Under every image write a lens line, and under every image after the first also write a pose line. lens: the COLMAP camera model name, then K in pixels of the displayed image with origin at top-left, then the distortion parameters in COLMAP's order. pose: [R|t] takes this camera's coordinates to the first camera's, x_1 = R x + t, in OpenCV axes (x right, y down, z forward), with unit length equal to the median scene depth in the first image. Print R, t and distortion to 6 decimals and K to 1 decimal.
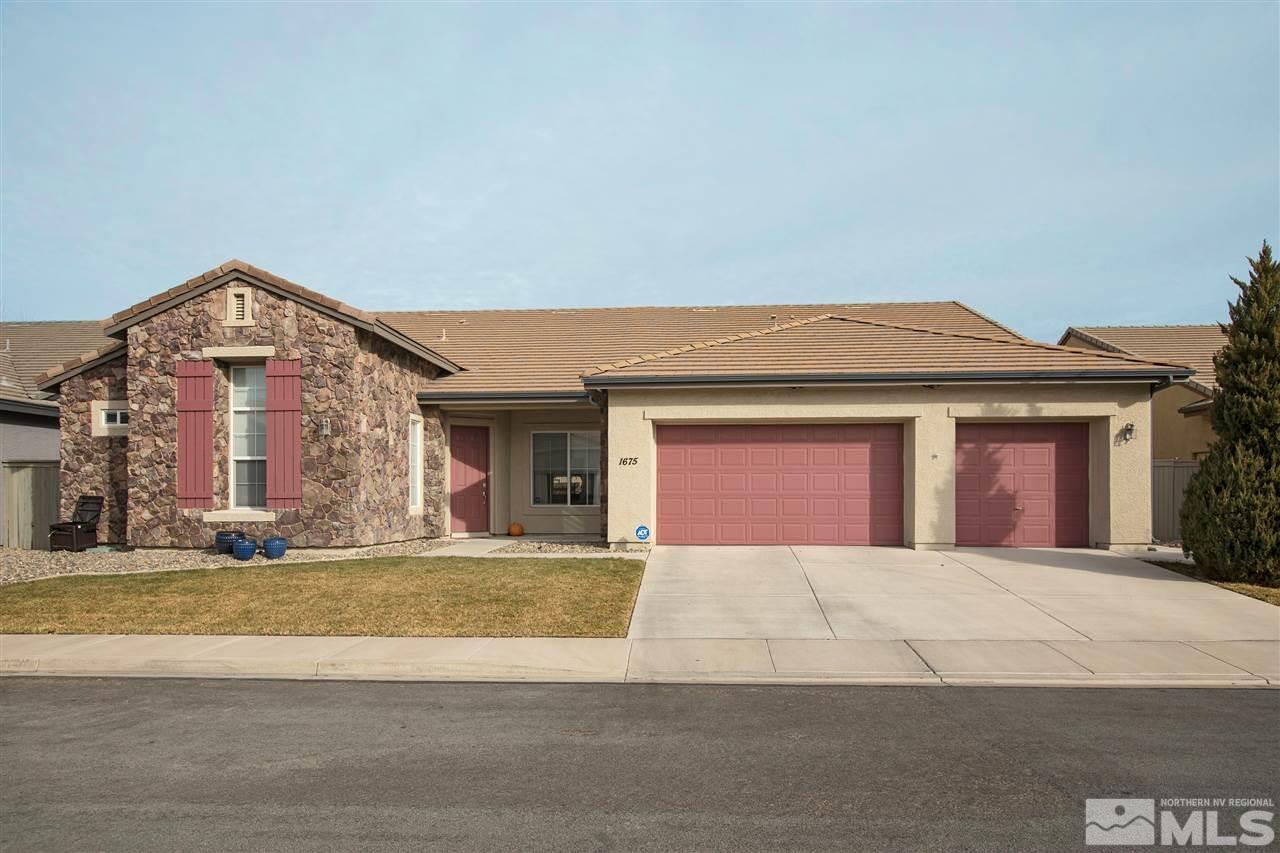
lens RADIAL K [[804.2, 0, 638.6], [0, 804.2, 502.7], [0, 0, 1]] dist [0.005515, 0.000409]
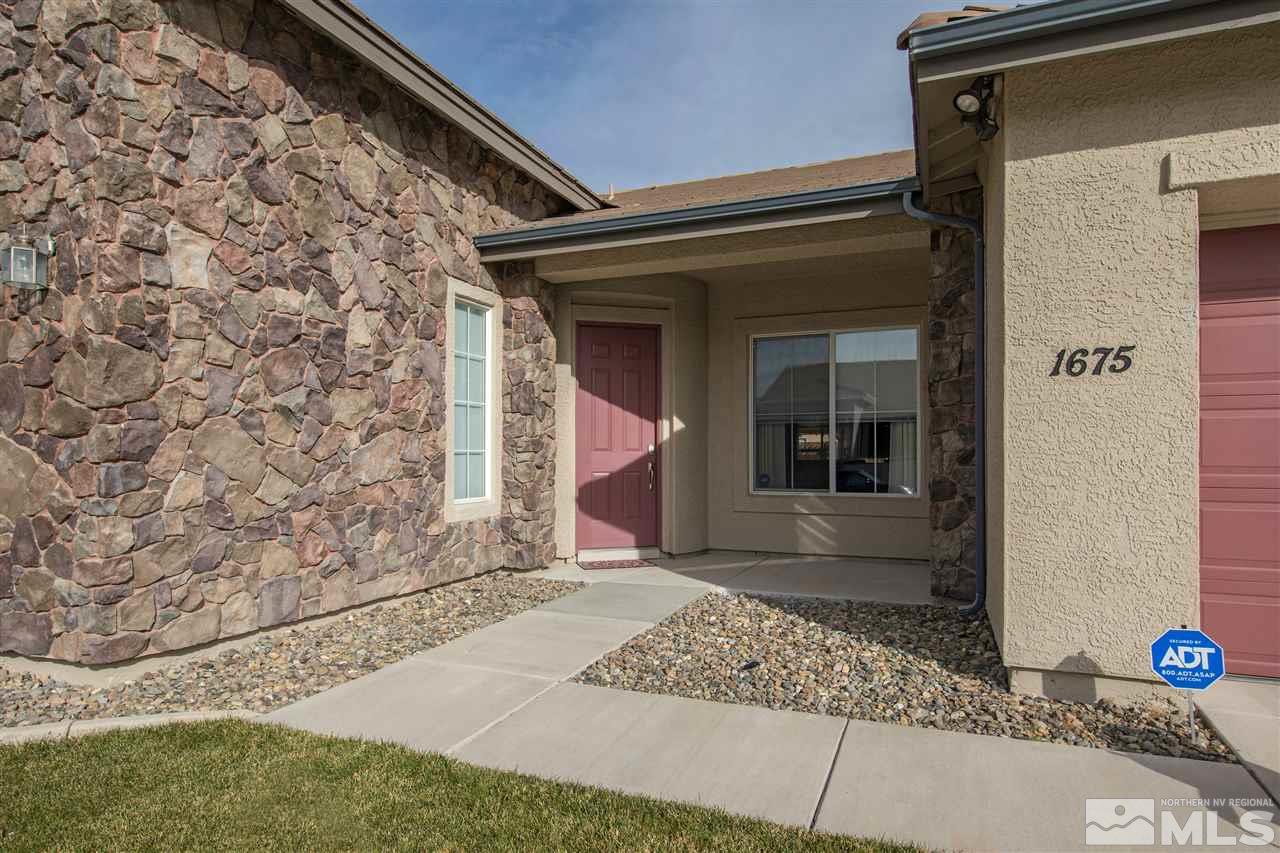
lens RADIAL K [[734.7, 0, 648.7], [0, 734.7, 451.1], [0, 0, 1]] dist [-0.000069, 0.000618]
pose [[0.953685, -0.000562, -0.300806, -0.081958], [-0.003266, 0.999920, -0.012221, -0.019917], [0.300789, 0.012637, 0.953607, 0.766537]]
